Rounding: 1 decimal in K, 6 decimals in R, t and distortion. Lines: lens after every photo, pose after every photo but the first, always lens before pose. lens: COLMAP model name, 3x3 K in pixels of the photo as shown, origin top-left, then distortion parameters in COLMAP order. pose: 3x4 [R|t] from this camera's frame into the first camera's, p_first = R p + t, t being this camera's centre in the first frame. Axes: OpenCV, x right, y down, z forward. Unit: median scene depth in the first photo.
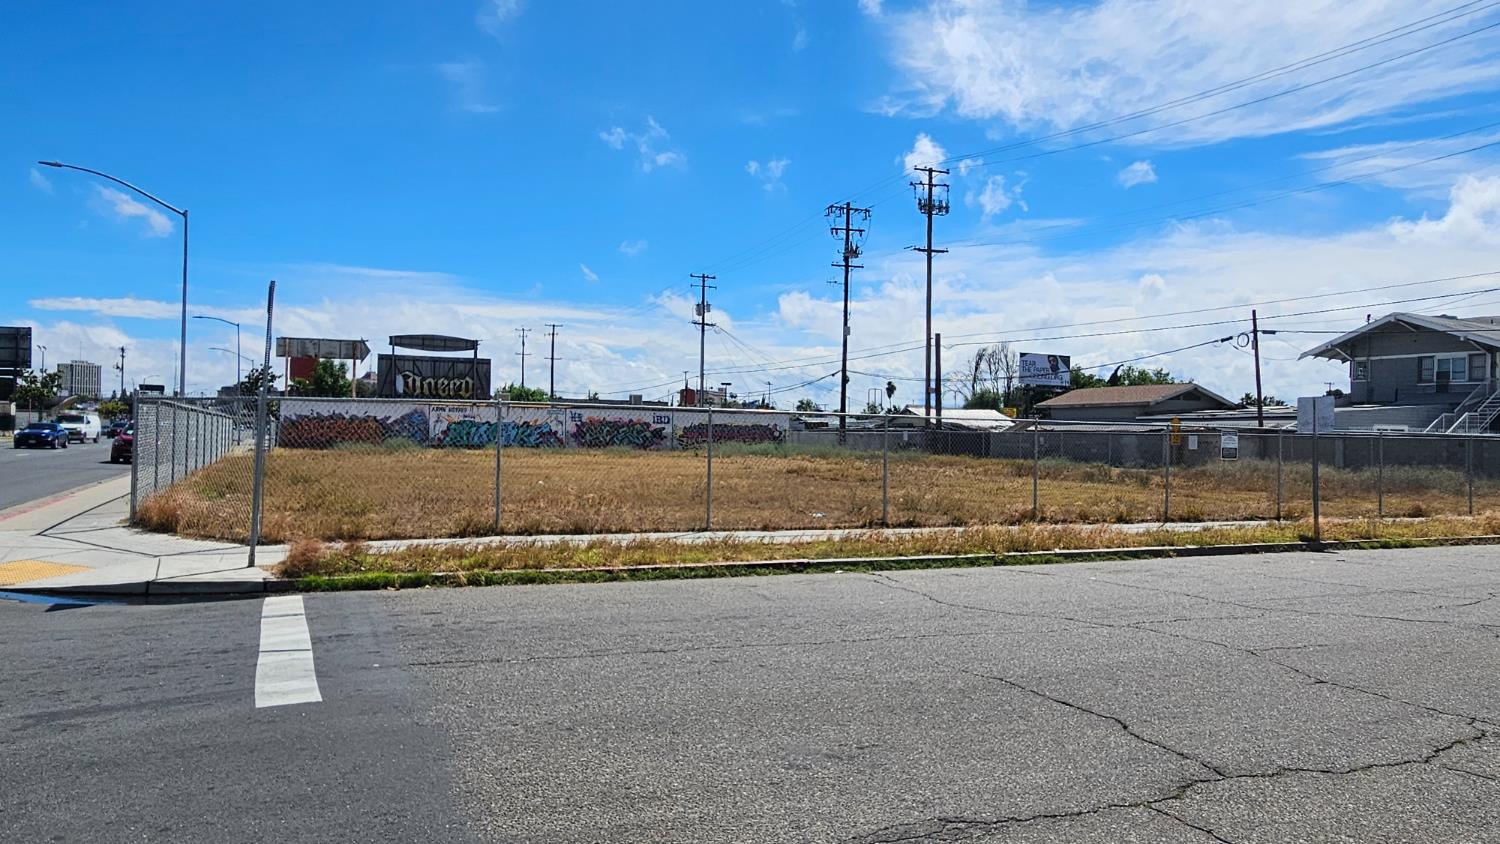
lens RADIAL K [[1026.6, 0, 739.3], [0, 1026.6, 428.2], [0, 0, 1]] dist [0.000817, 0.001922]
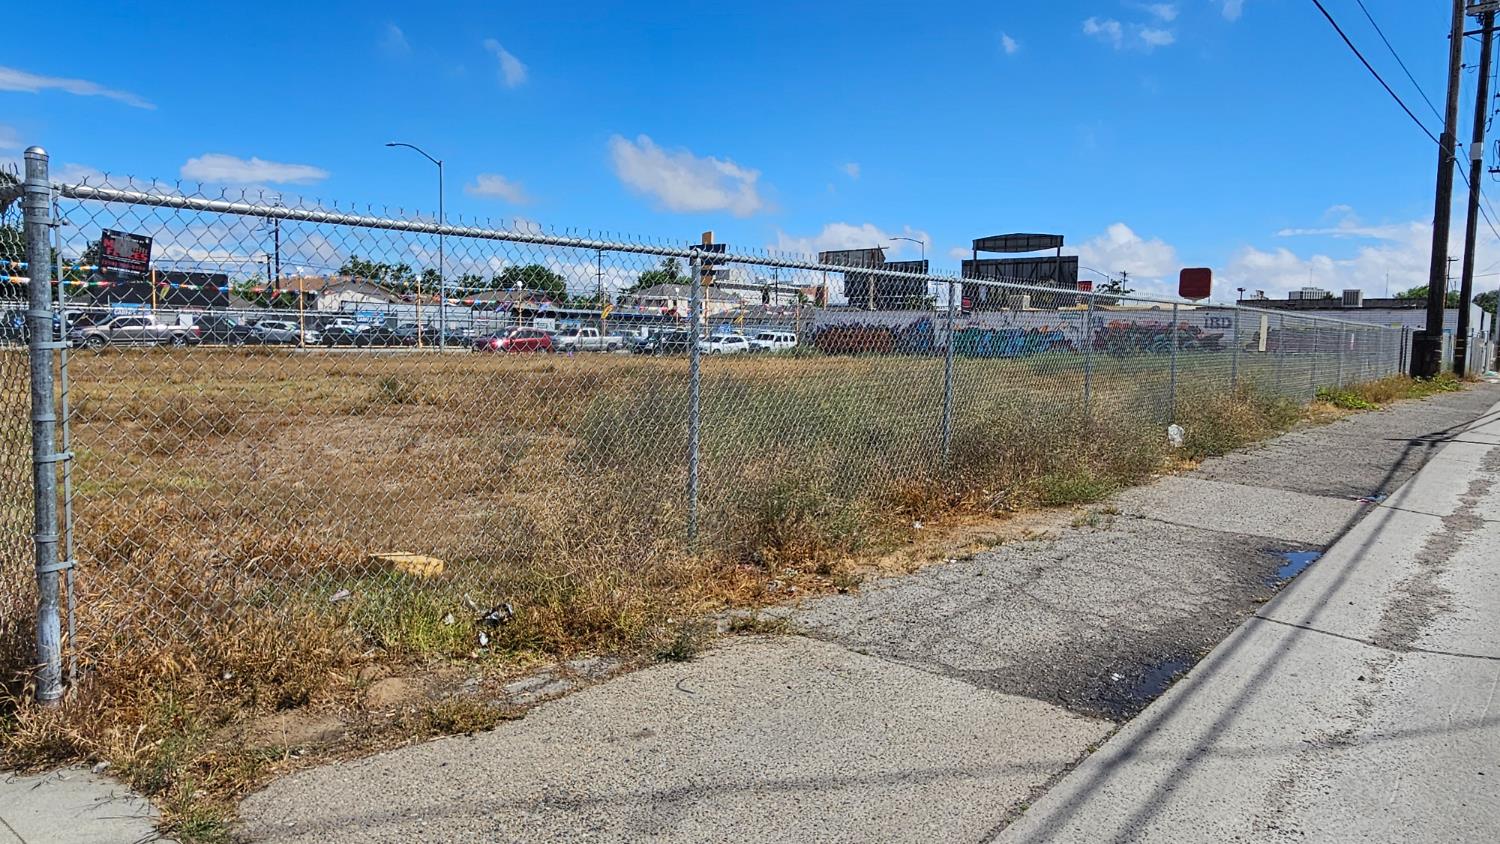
lens RADIAL K [[1026.6, 0, 739.3], [0, 1026.6, 428.2], [0, 0, 1]] dist [0.000817, 0.001922]
pose [[0.452435, 0.067683, -0.889225, 0.530880], [-0.003385, 0.997239, 0.074182, 0.016769], [0.891791, -0.030552, 0.451415, 0.490472]]
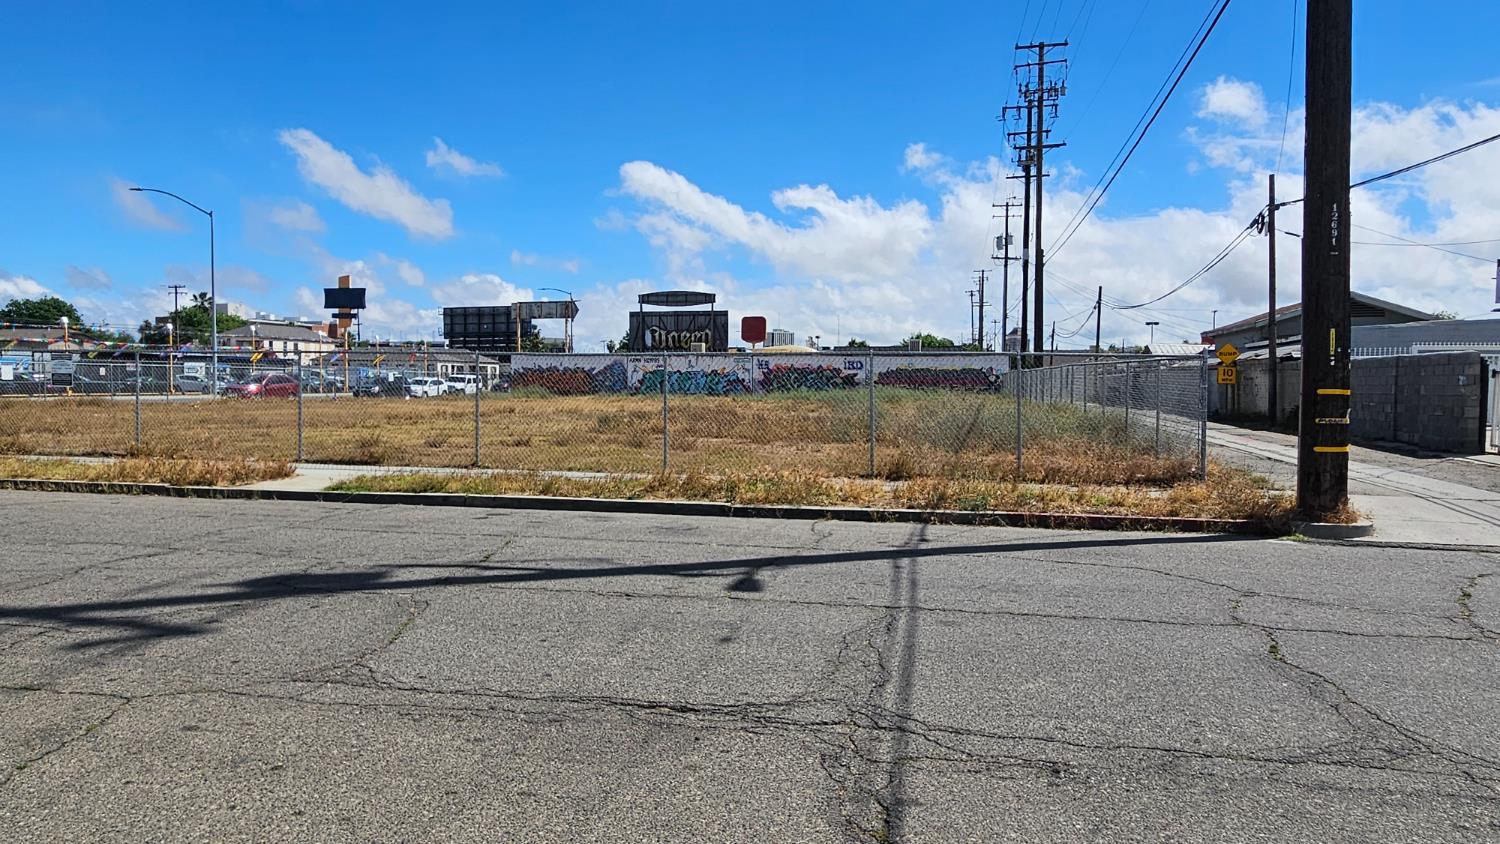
lens RADIAL K [[1026.6, 0, 739.3], [0, 1026.6, 428.2], [0, 0, 1]] dist [0.000817, 0.001922]
pose [[0.807901, 0.012547, -0.589184, 0.514423], [0.013679, 0.999105, 0.040034, 0.013572], [0.589159, -0.040403, 0.807006, 0.218097]]
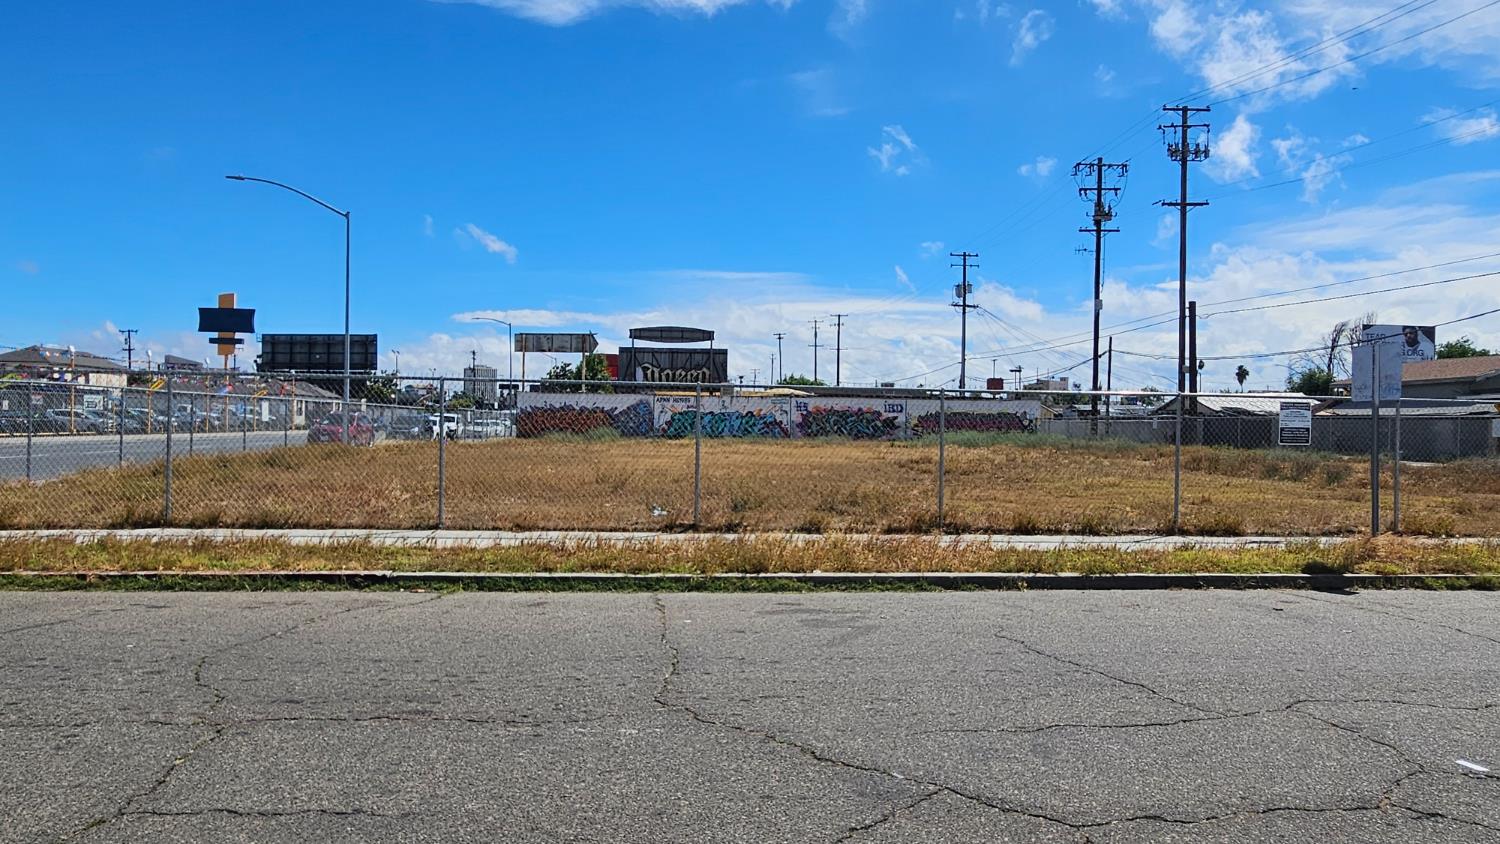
lens RADIAL K [[1026.6, 0, 739.3], [0, 1026.6, 428.2], [0, 0, 1]] dist [0.000817, 0.001922]
pose [[0.946108, -0.004300, -0.323824, 0.121849], [0.006550, 0.999961, 0.005857, 0.004690], [0.323786, -0.007663, 0.946099, 0.085078]]
